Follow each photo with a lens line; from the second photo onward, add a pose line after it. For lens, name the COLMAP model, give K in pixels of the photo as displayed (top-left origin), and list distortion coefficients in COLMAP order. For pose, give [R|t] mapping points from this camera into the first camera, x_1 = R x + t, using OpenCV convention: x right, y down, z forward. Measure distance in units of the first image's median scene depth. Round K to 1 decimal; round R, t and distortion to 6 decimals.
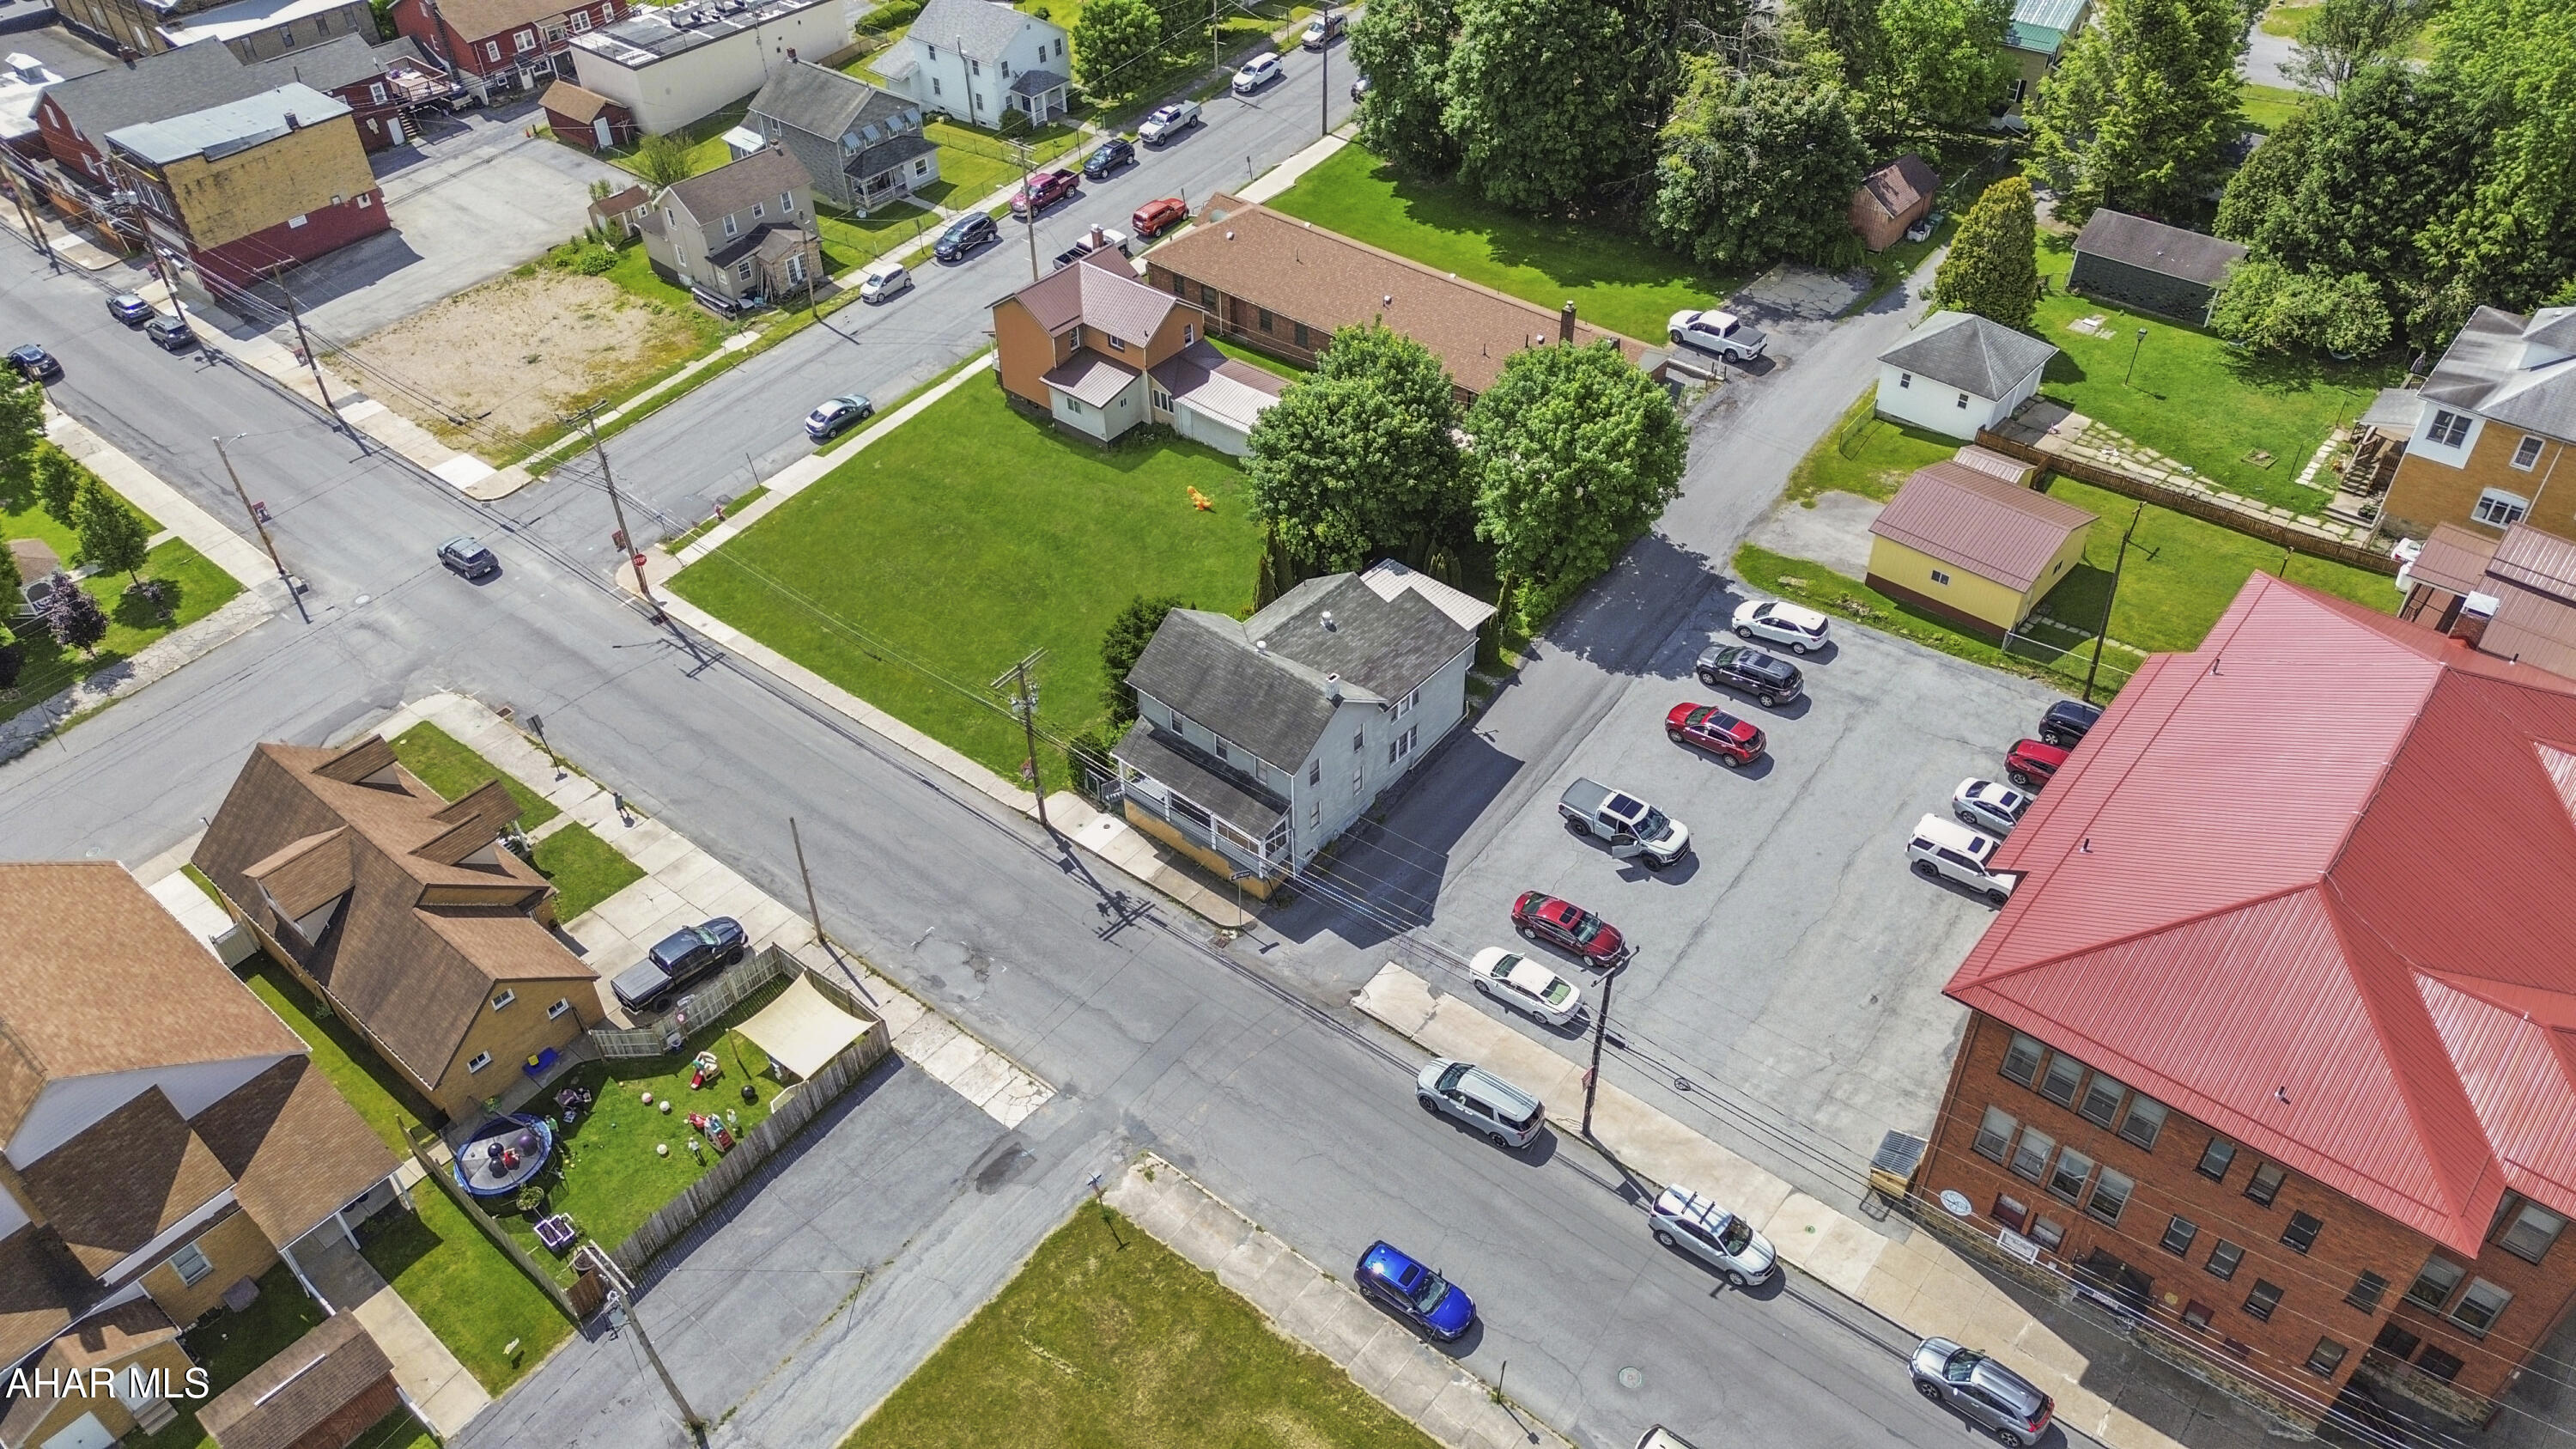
lens RADIAL K [[1828.0, 0, 1288.0], [0, 1828.0, 724.5], [0, 0, 1]] dist [0.026455, -0.002520]
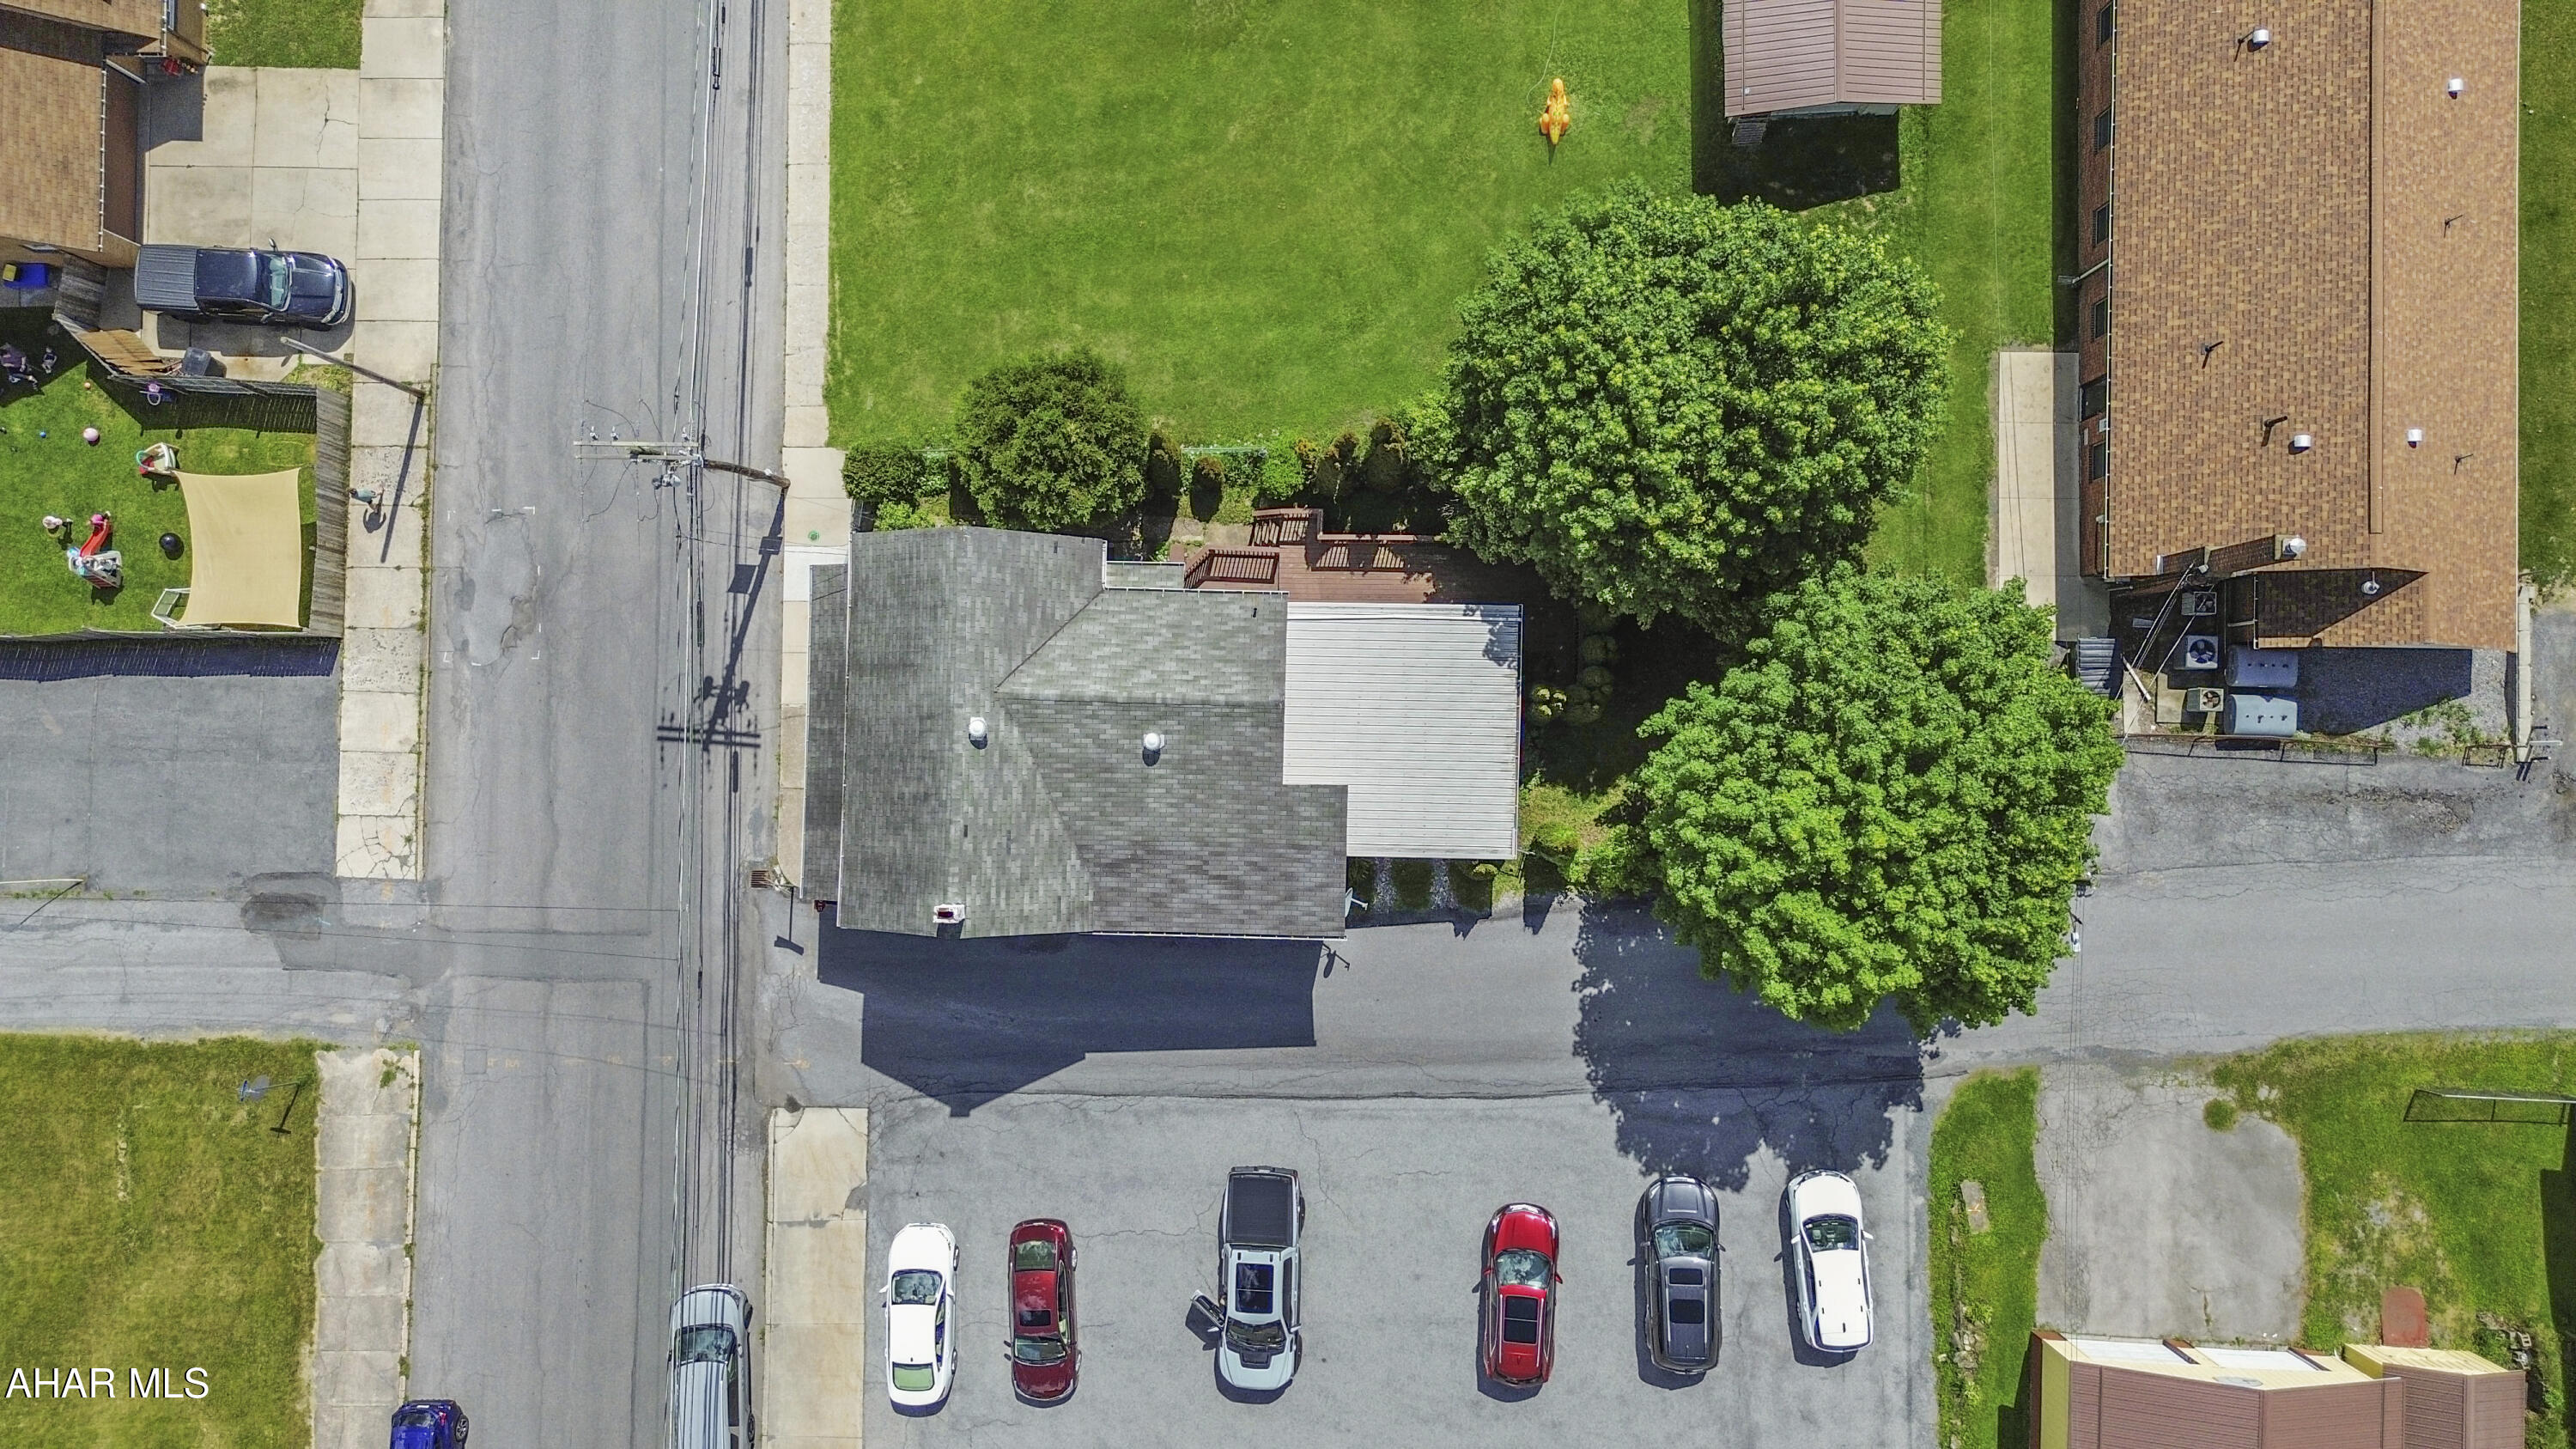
lens RADIAL K [[1828.0, 0, 1288.0], [0, 1828.0, 724.5], [0, 0, 1]] dist [0.026455, -0.002520]
pose [[0.638214, 0.769833, -0.006291, 0.048996], [-0.500120, 0.420798, 0.756841, -0.518094], [0.585289, -0.479881, 0.653568, 0.699572]]
